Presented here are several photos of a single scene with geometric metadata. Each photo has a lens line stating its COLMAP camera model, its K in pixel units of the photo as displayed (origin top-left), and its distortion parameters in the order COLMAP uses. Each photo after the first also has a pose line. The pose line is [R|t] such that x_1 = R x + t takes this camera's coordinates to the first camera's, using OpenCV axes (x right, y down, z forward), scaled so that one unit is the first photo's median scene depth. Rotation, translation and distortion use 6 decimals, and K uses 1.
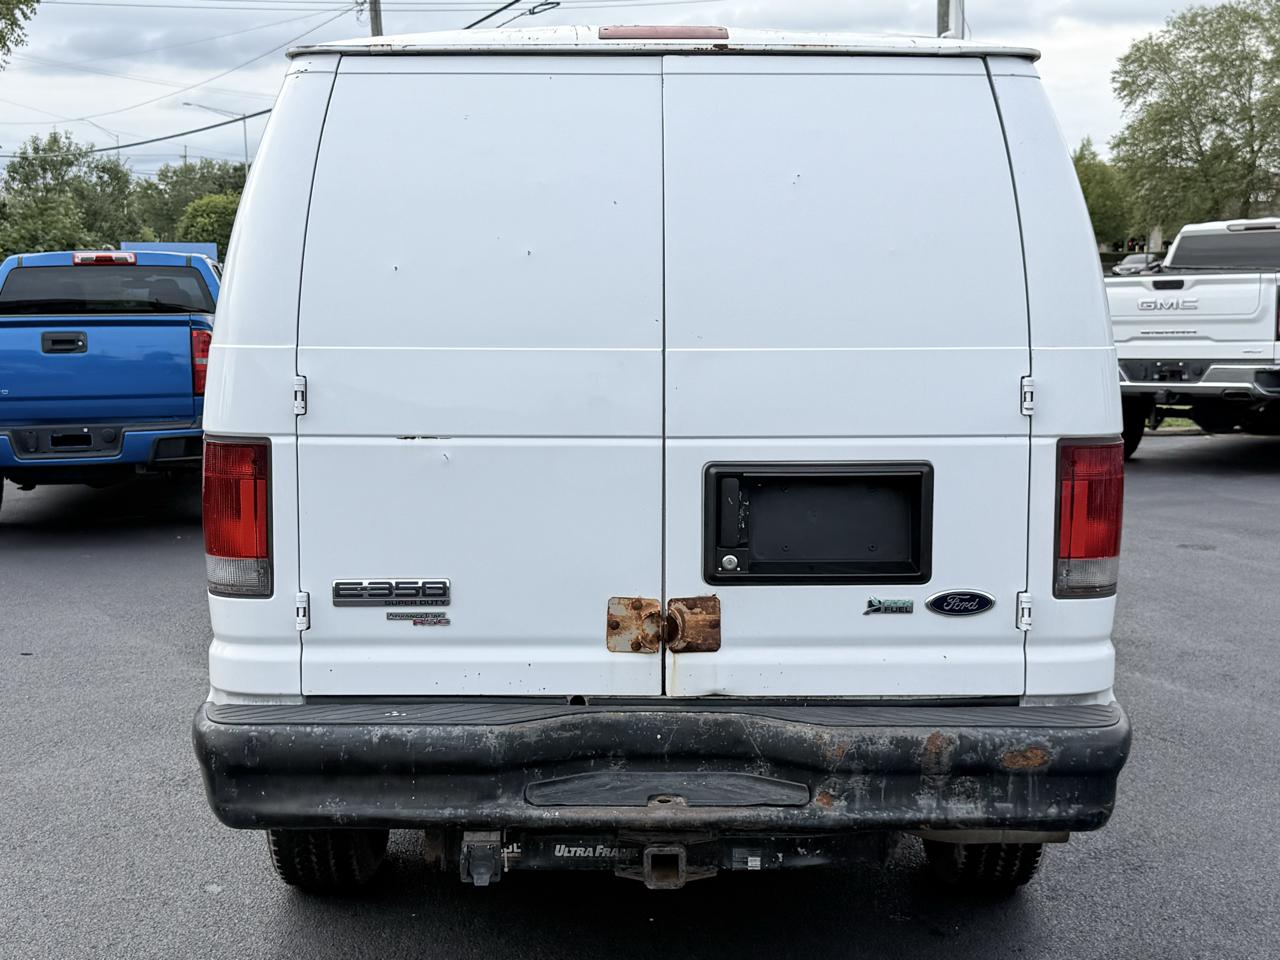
lens RADIAL K [[1719.9, 0, 645.6], [0, 1719.9, 486.9], [0, 0, 1]] dist [0.148755, 0.000000]
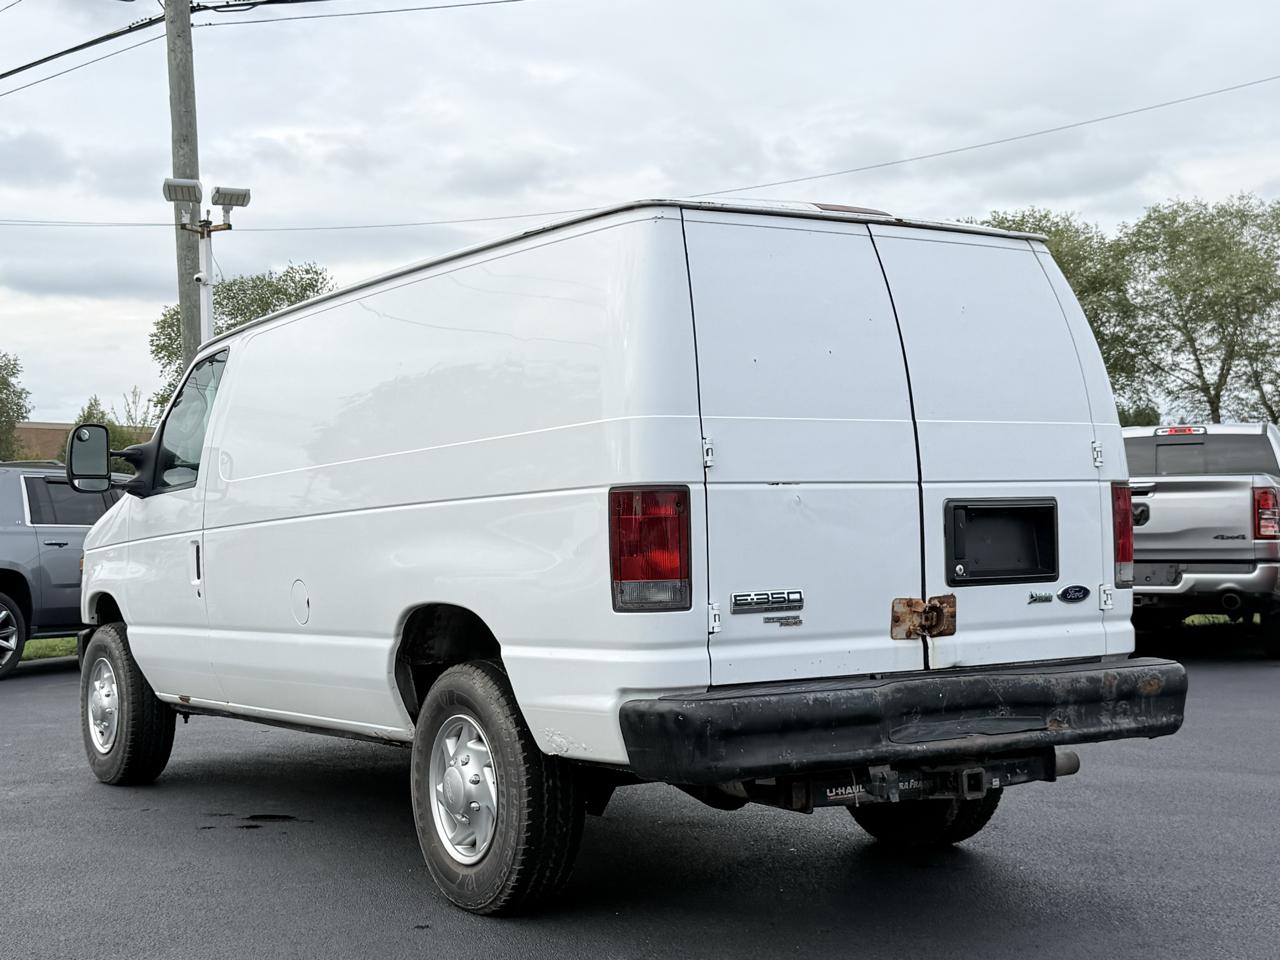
lens RADIAL K [[1811.9, 0, 631.2], [0, 1811.9, 470.1], [0, 0, 1]] dist [0.137127, 0.000000]
pose [[0.841703, -0.004024, 0.539926, -0.987095], [0.083275, 0.988975, -0.122449, 0.123491], [-0.533480, 0.148028, 0.832758, -0.116100]]
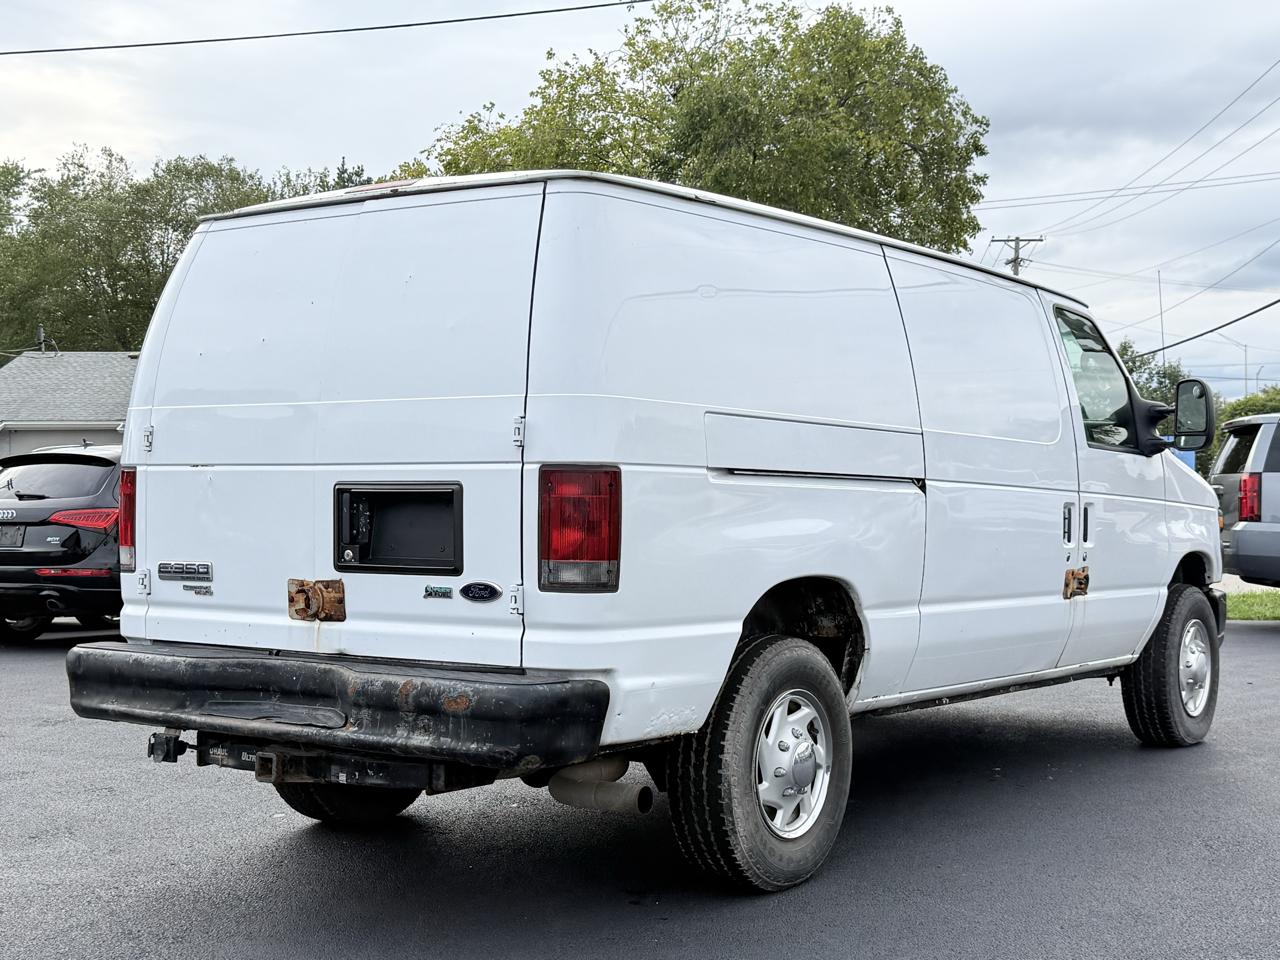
lens RADIAL K [[1719.9, 0, 626.4], [0, 1719.9, 486.5], [0, 0, 1]] dist [0.148755, 0.000000]
pose [[0.807510, 0.000291, -0.589854, 1.038897], [-0.070223, 0.992935, -0.095646, 0.105364], [0.585659, 0.118656, 0.801826, 0.019671]]
